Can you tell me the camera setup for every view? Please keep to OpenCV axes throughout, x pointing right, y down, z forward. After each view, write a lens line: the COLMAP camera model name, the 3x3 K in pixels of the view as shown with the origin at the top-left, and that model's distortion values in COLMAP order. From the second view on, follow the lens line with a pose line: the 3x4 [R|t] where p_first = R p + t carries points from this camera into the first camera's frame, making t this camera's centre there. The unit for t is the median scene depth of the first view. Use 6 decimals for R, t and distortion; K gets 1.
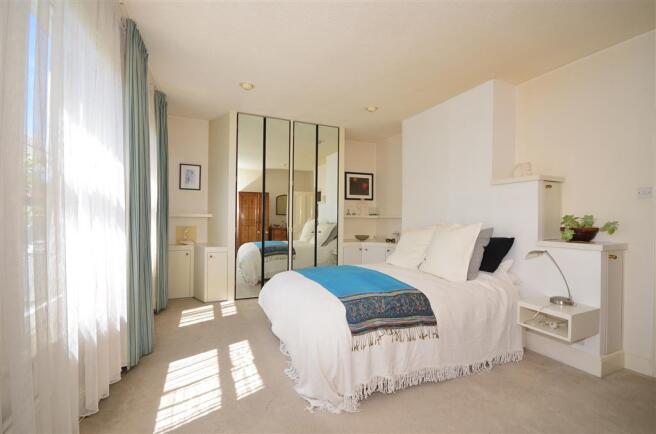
lens RADIAL K [[289.5, 0, 330.7], [0, 289.5, 217.1], [0, 0, 1]] dist [0.001257, -0.000453]
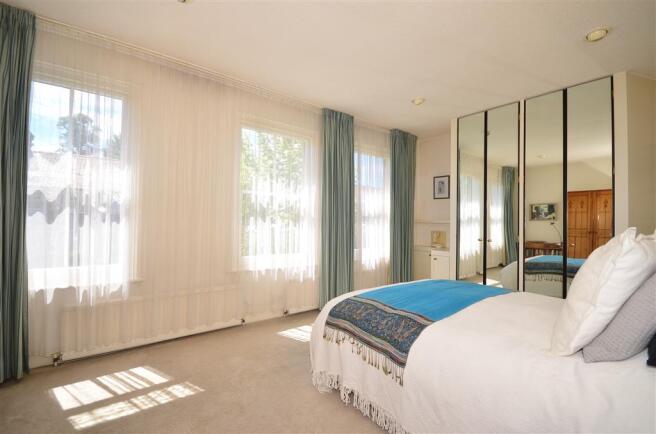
lens RADIAL K [[289.5, 0, 330.1], [0, 289.5, 219.1], [0, 0, 1]] dist [0.001257, -0.000453]
pose [[0.244814, -0.015502, -0.969446, 1.009014], [-0.010313, 0.999774, -0.018591, 0.017692], [0.969515, 0.014549, 0.244598, 0.631370]]
